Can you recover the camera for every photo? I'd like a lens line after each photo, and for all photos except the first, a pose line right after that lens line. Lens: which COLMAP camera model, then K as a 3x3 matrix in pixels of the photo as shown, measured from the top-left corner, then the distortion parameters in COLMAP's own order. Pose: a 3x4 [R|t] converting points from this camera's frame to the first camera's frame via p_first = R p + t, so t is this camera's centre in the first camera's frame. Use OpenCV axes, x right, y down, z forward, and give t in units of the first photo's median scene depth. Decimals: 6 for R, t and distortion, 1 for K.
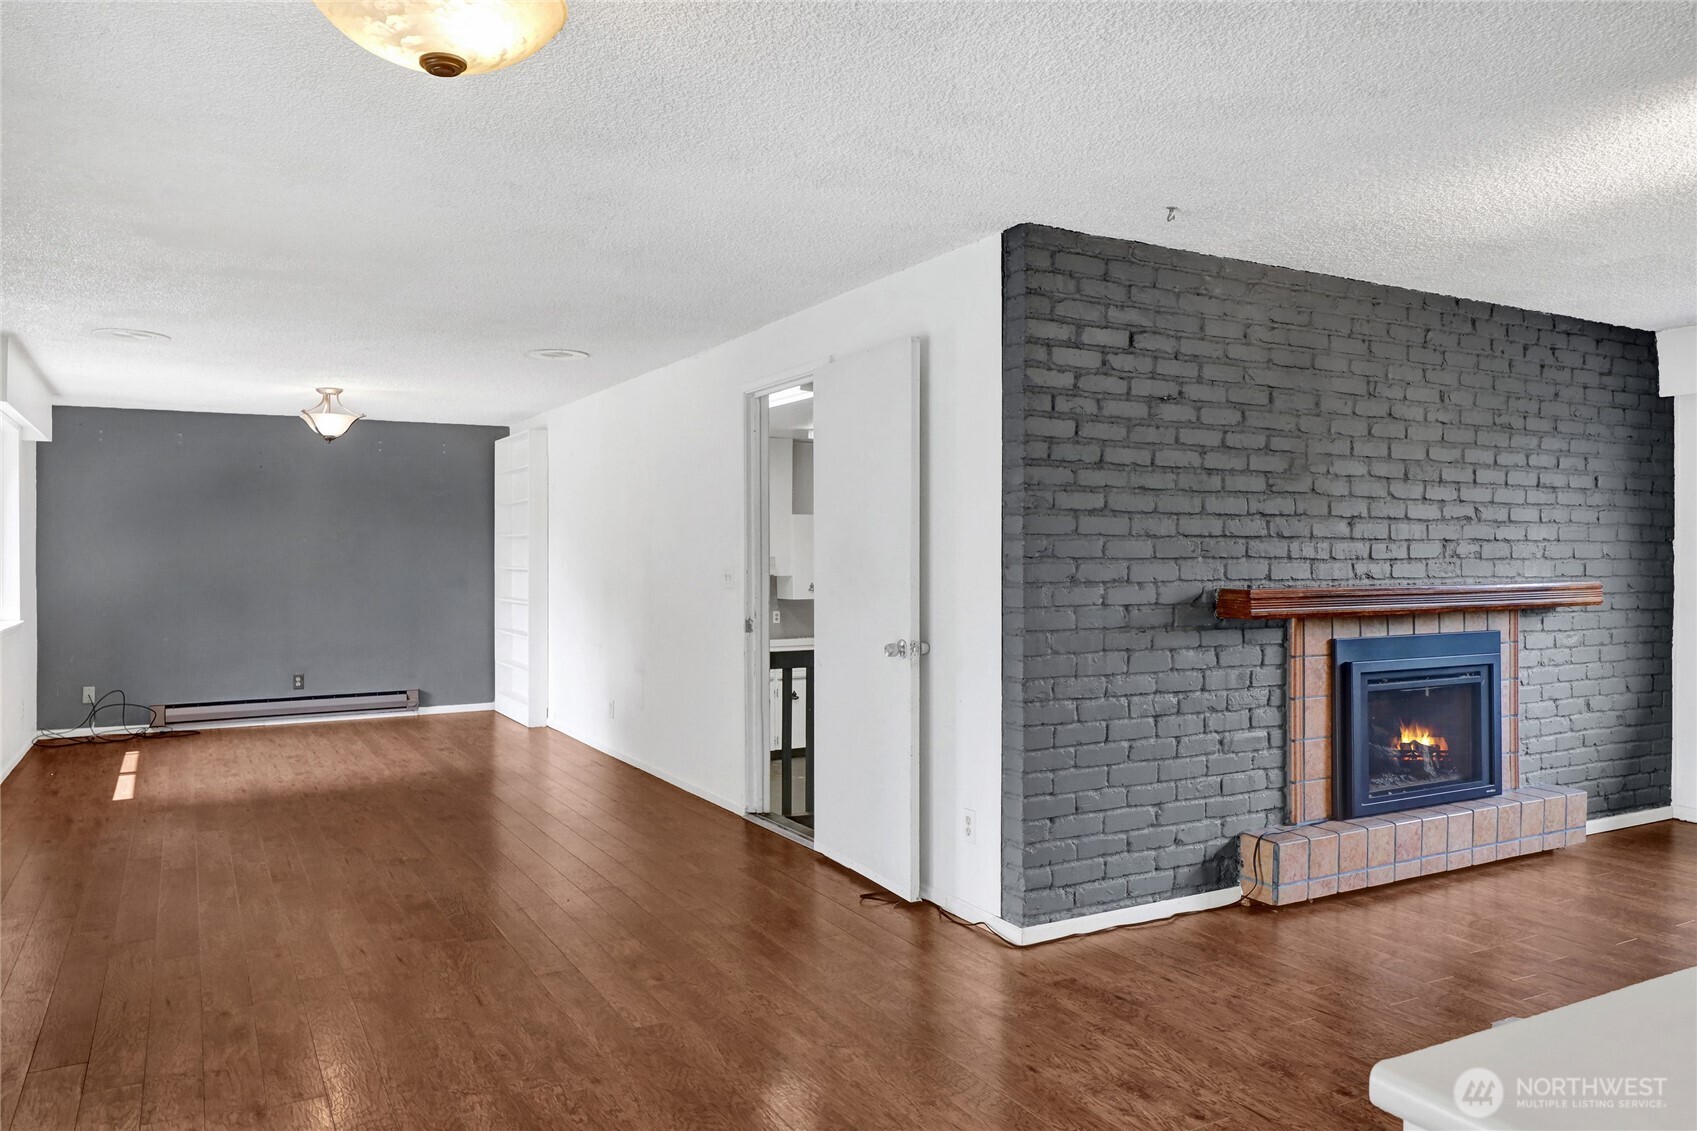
lens RADIAL K [[1176.0, 0, 848.5], [0, 1176.0, 565.5], [0, 0, 1]] dist [0.002712, -0.002338]
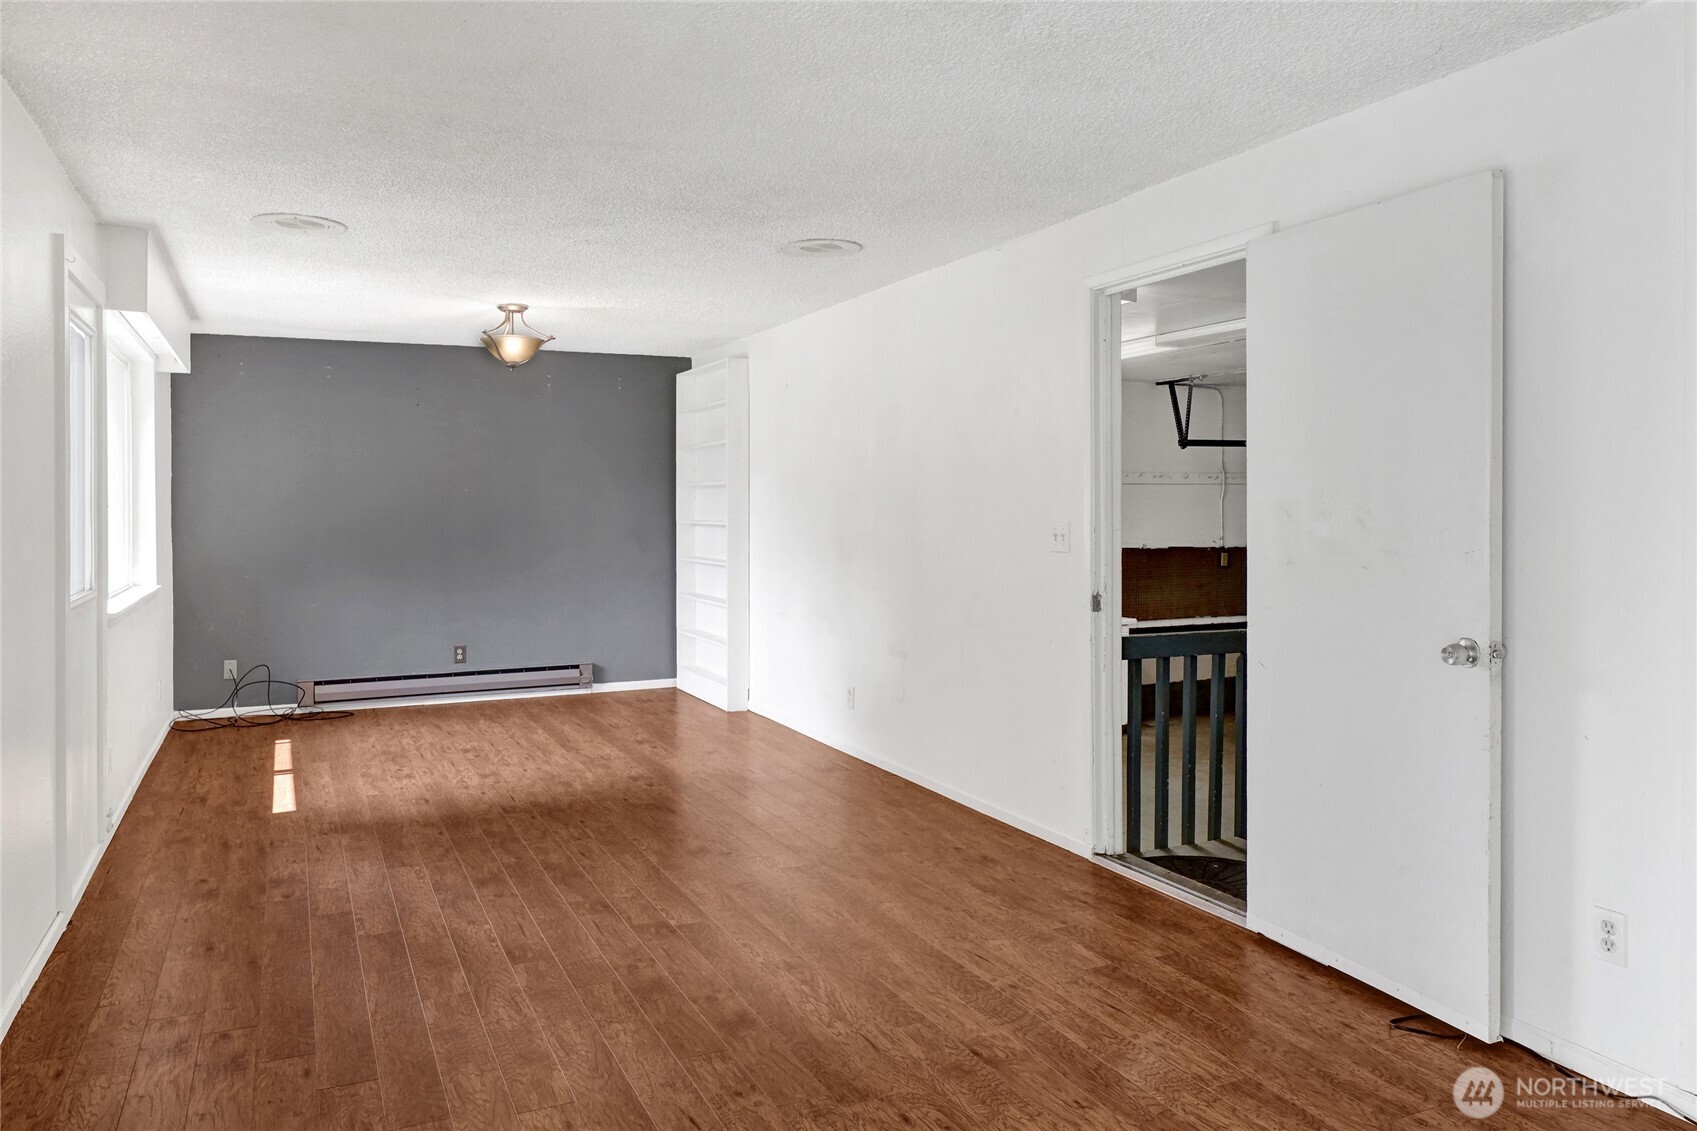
lens RADIAL K [[1192.1, 0, 843.4], [0, 1192.1, 529.6], [0, 0, 1]] dist [-0.000332, 0.002474]
pose [[0.996950, 0.001079, -0.078030, -0.157709], [-0.000252, 0.999944, 0.010605, -0.002539], [0.078037, -0.010553, 0.996895, 0.200864]]
